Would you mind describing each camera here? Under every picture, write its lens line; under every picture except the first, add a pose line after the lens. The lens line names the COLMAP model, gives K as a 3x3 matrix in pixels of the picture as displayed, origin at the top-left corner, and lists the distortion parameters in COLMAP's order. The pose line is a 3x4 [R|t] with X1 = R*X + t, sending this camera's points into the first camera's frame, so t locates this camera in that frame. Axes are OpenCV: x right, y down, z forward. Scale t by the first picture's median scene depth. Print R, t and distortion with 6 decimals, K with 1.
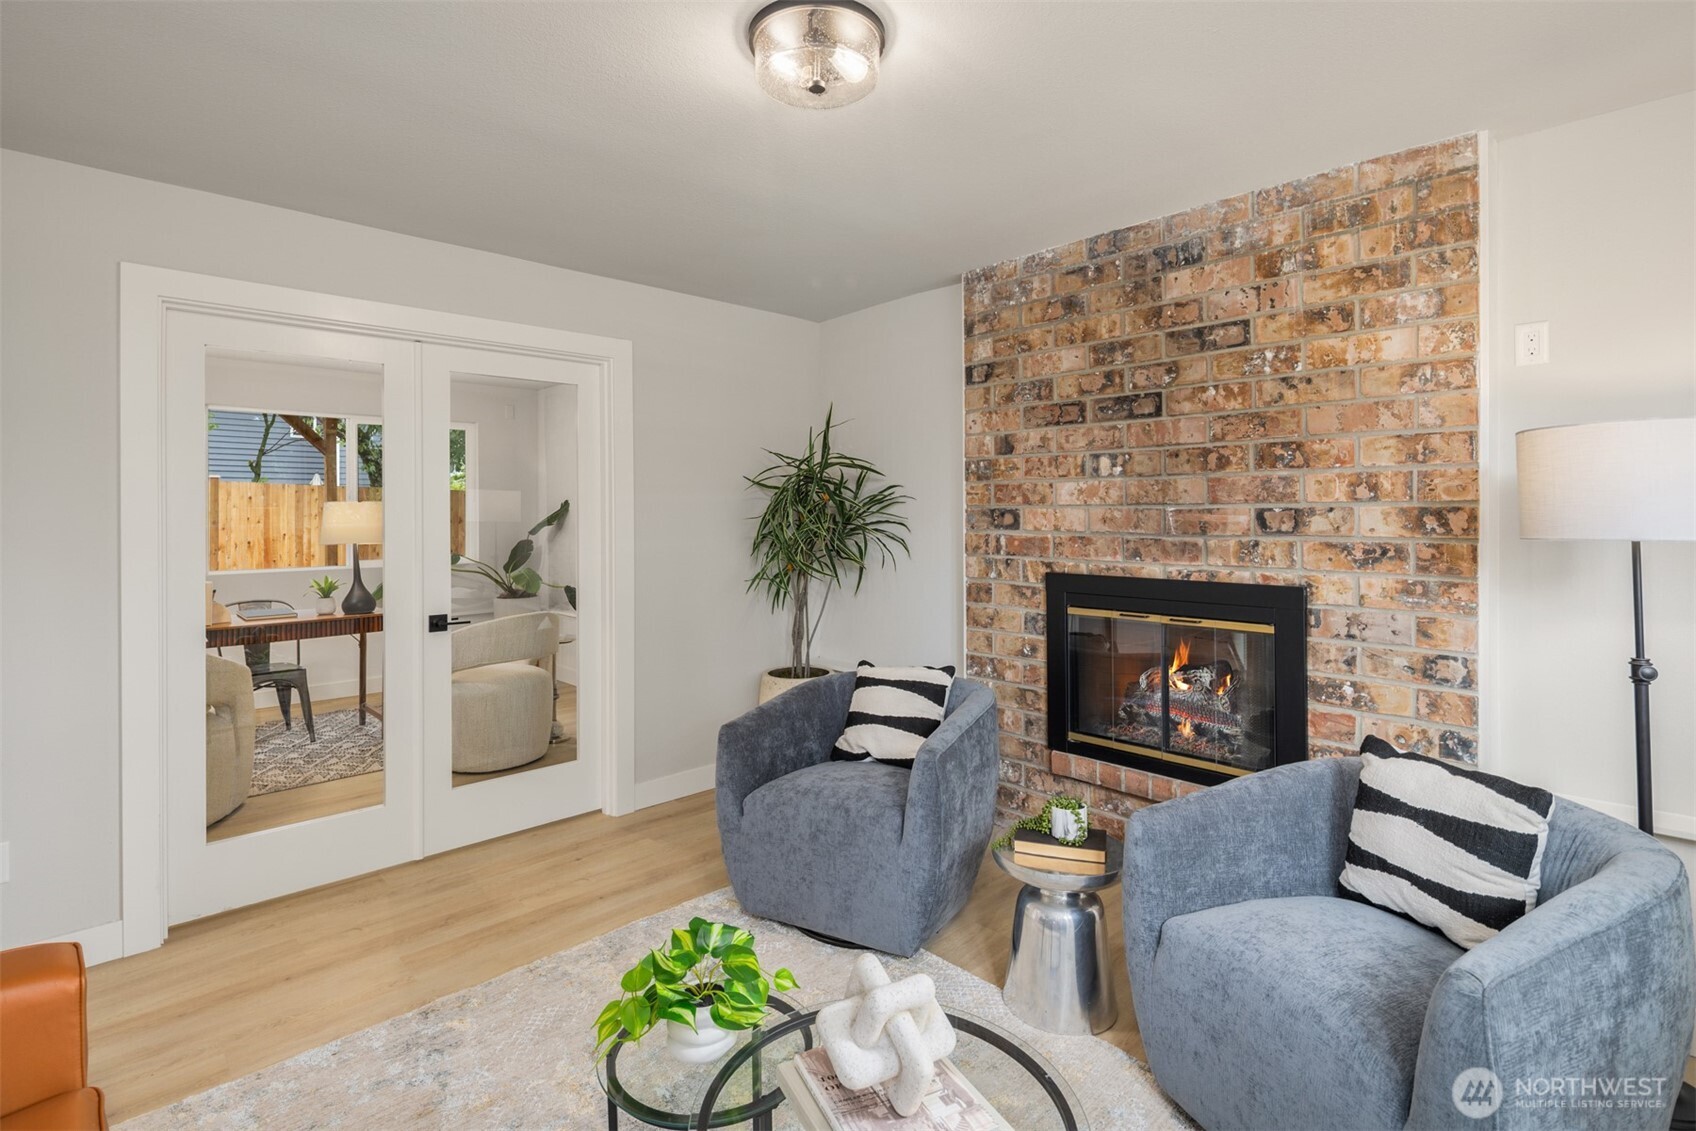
lens RADIAL K [[813.6, 0, 836.6], [0, 813.6, 508.8], [0, 0, 1]] dist [0.003359, -0.000588]
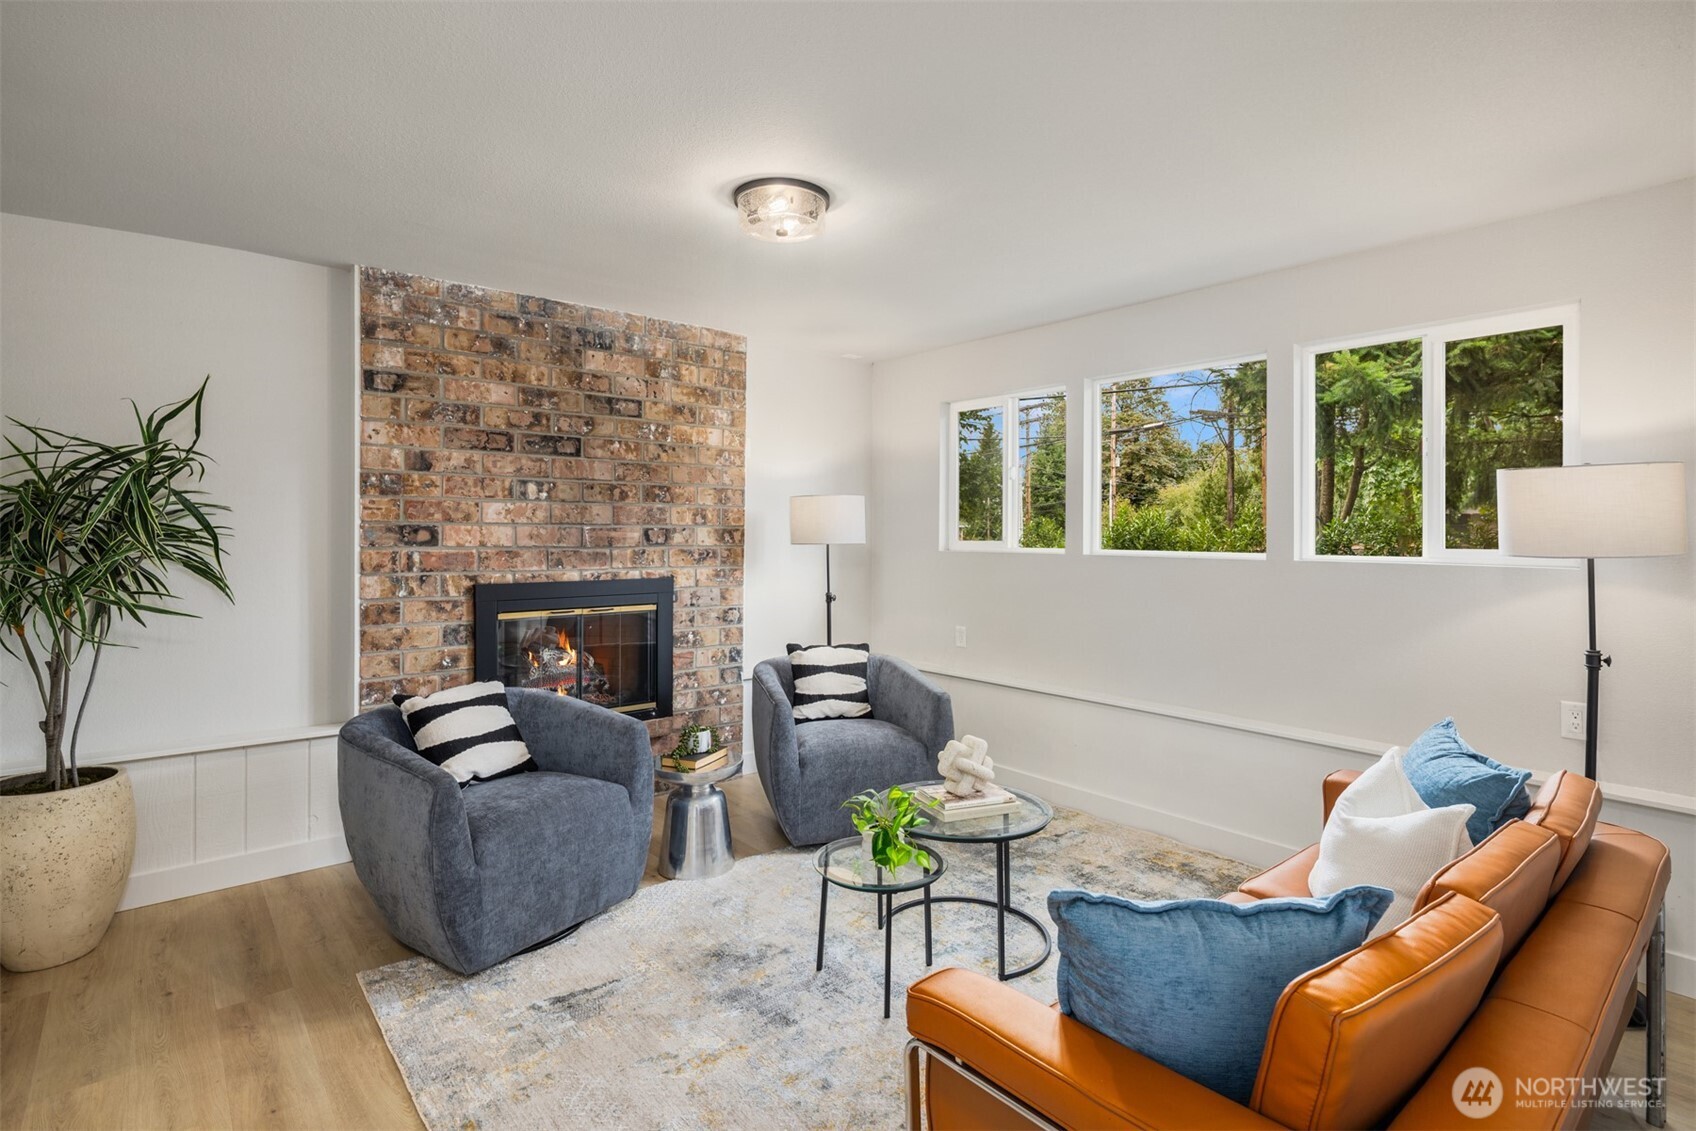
lens RADIAL K [[813.6, 0, 850.4], [0, 813.6, 533.0], [0, 0, 1]] dist [0.003359, -0.000588]
pose [[0.067933, 0.005066, 0.997677, -0.867519], [-0.008082, 0.999957, -0.004527, 0.011095], [-0.997657, -0.007755, 0.067971, 0.472537]]
